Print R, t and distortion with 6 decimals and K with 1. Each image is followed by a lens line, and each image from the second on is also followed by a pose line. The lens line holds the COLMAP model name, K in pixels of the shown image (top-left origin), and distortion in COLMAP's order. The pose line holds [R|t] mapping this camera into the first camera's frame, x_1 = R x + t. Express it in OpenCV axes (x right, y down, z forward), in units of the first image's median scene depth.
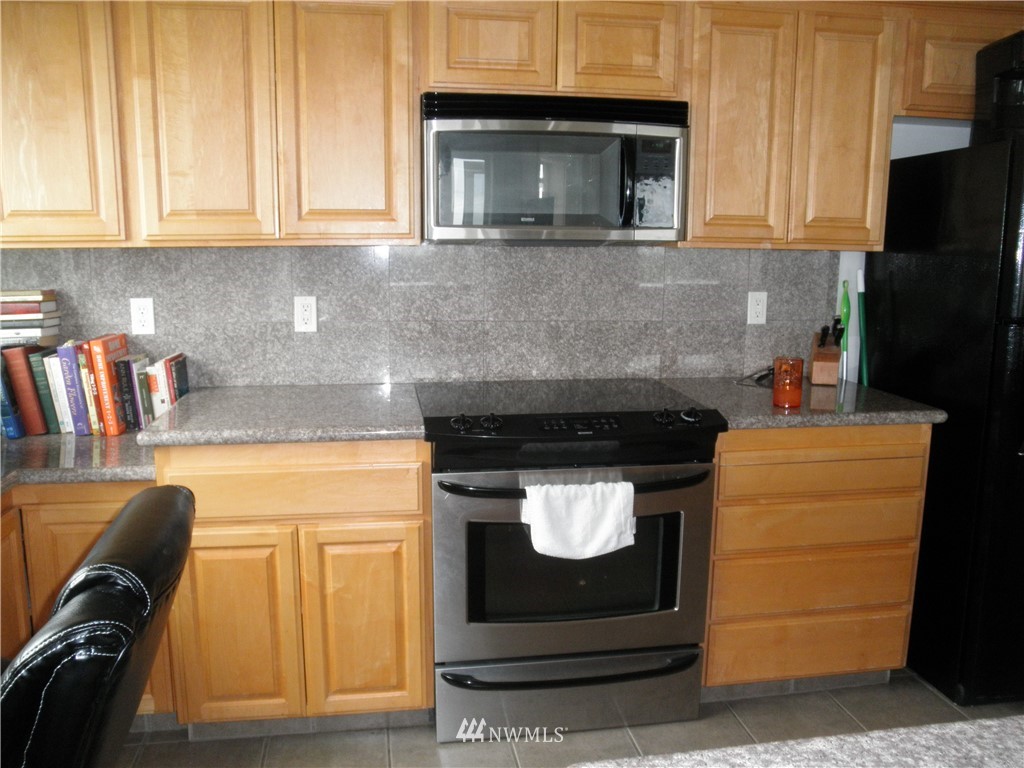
lens RADIAL K [[839.3, 0, 511.4], [0, 839.3, 405.5], [0, 0, 1]] dist [-0.147238, 0.124922]
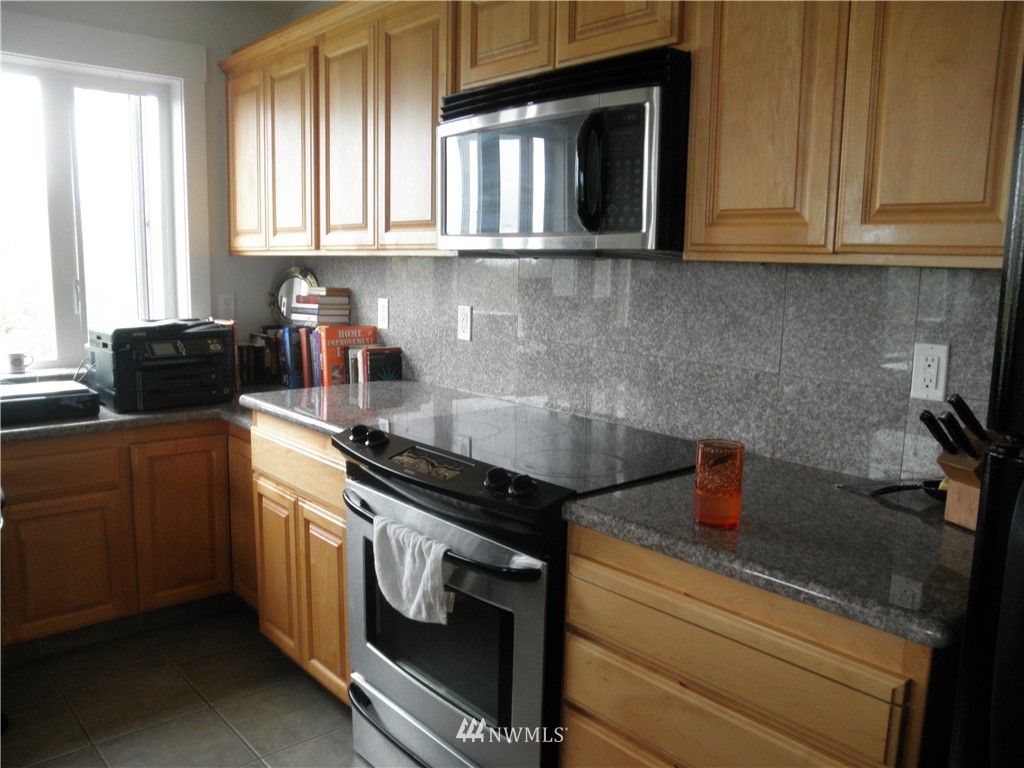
lens RADIAL K [[839.3, 0, 511.4], [0, 839.3, 405.5], [0, 0, 1]] dist [-0.147238, 0.124922]
pose [[0.520974, 0.150350, -0.840227, 0.658059], [-0.177637, 0.981910, 0.065560, -0.084877], [0.834884, 0.115100, 0.538257, 0.481998]]
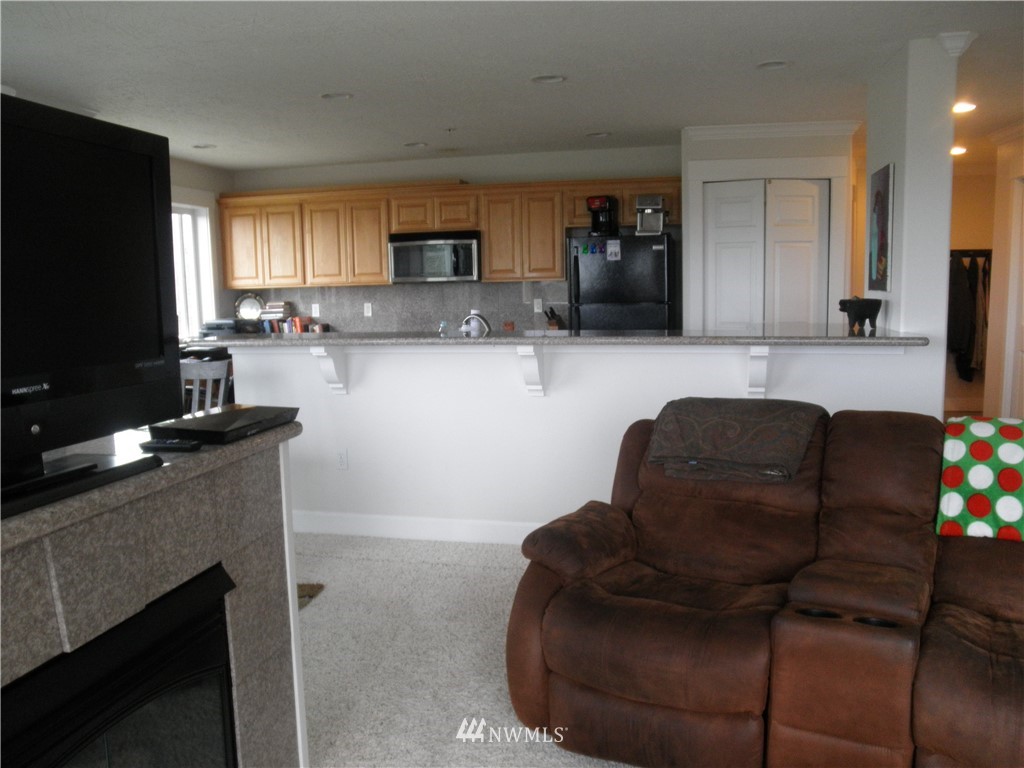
lens RADIAL K [[839.3, 0, 511.4], [0, 839.3, 405.5], [0, 0, 1]] dist [-0.147238, 0.124922]
pose [[0.927420, 0.032082, -0.372643, 1.205749], [-0.045887, 0.998548, -0.028233, 0.258628], [0.371196, 0.043283, 0.927545, -1.348908]]
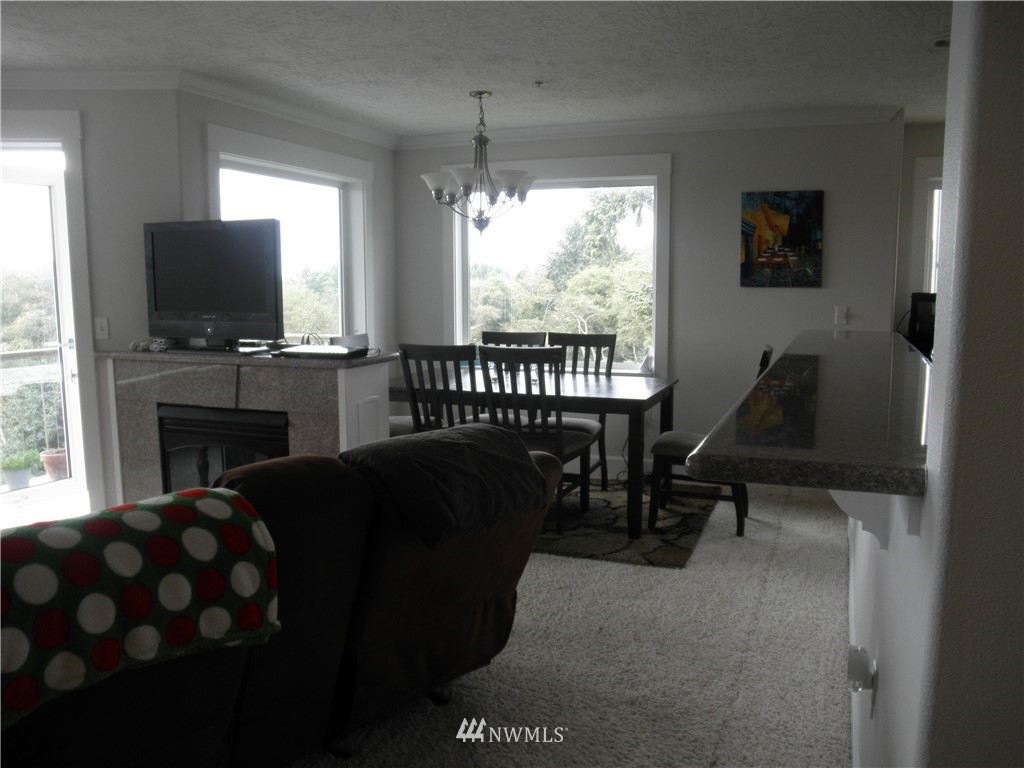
lens RADIAL K [[839.3, 0, 511.4], [0, 839.3, 405.5], [0, 0, 1]] dist [-0.147238, 0.124922]
pose [[-0.504144, 0.123258, -0.854778, 1.764023], [-0.157212, 0.960127, 0.231172, -0.023589], [0.849190, 0.250925, -0.464665, 0.169967]]
